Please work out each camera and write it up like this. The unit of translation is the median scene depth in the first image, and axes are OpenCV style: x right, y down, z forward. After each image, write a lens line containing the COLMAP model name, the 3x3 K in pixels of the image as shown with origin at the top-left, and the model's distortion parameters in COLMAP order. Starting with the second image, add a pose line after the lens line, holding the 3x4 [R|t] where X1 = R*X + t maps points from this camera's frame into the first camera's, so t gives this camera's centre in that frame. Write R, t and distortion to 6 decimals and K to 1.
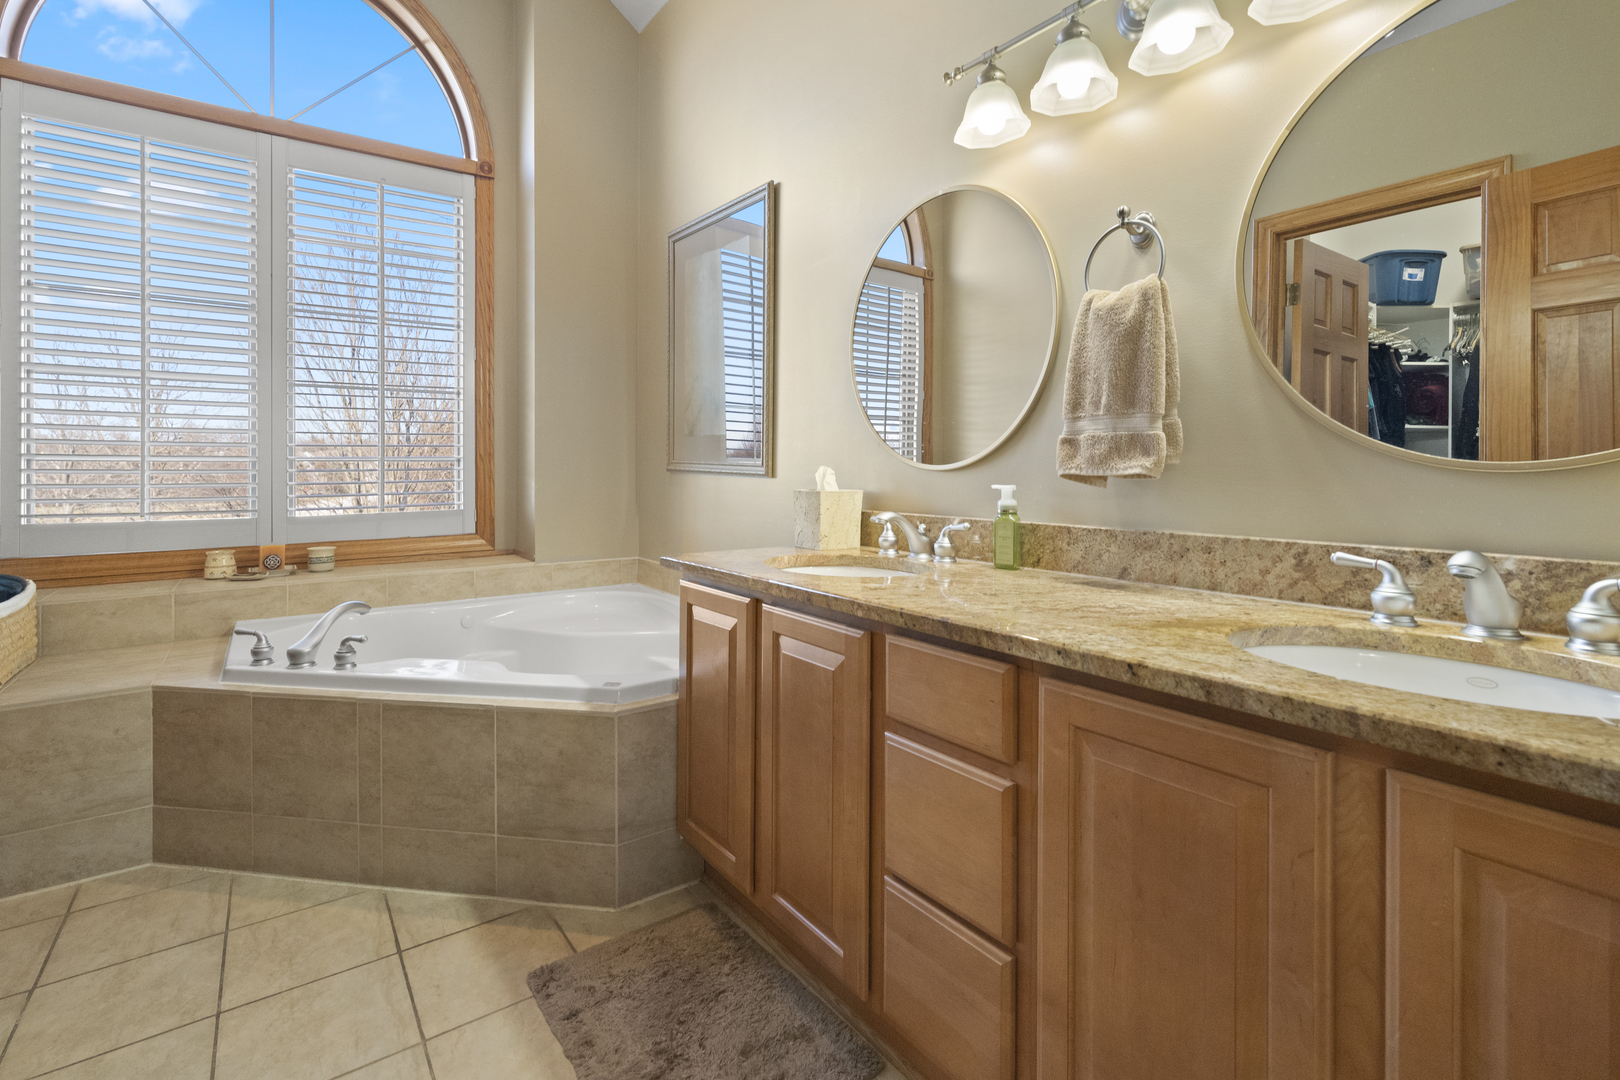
lens RADIAL K [[740.6, 0, 803.5], [0, 740.6, 473.7], [0, 0, 1]] dist [-0.010714, -0.000345]
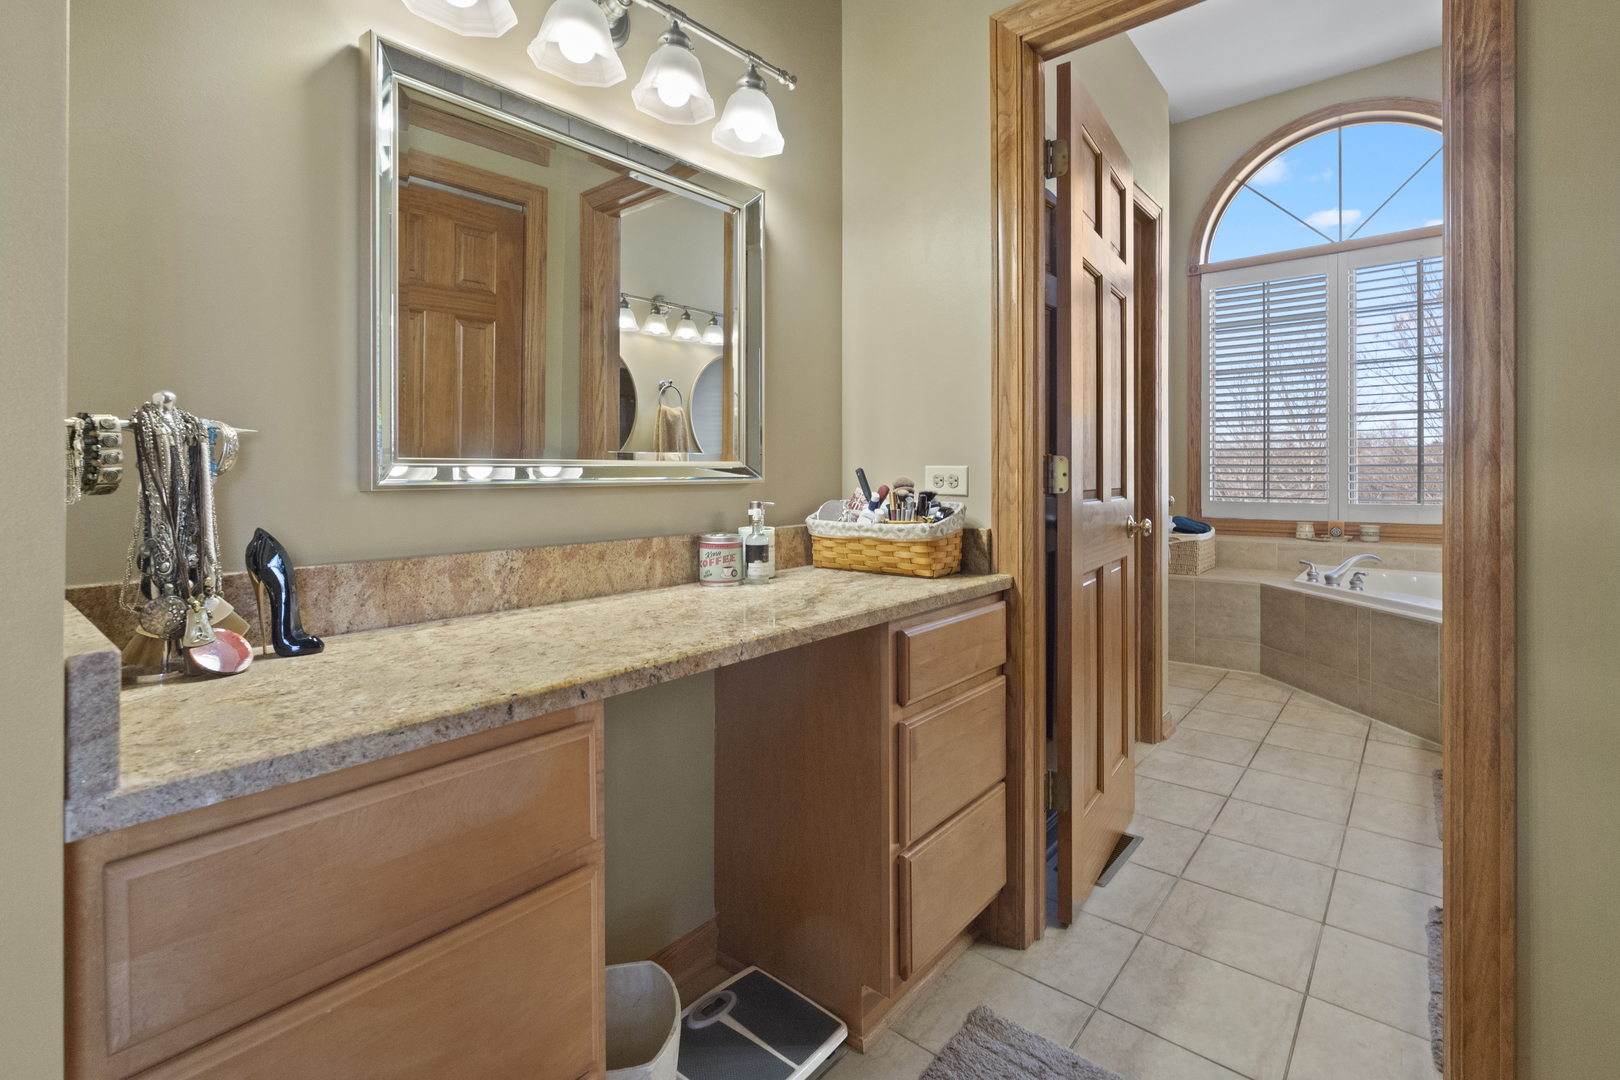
lens RADIAL K [[740.6, 0, 805.6], [0, 740.6, 474.5], [0, 0, 1]] dist [-0.010714, -0.000345]
pose [[0.234154, -0.001364, -0.972198, 0.736500], [-0.002831, 0.999994, -0.002085, 0.004189], [0.972195, 0.003240, 0.234149, -0.638810]]
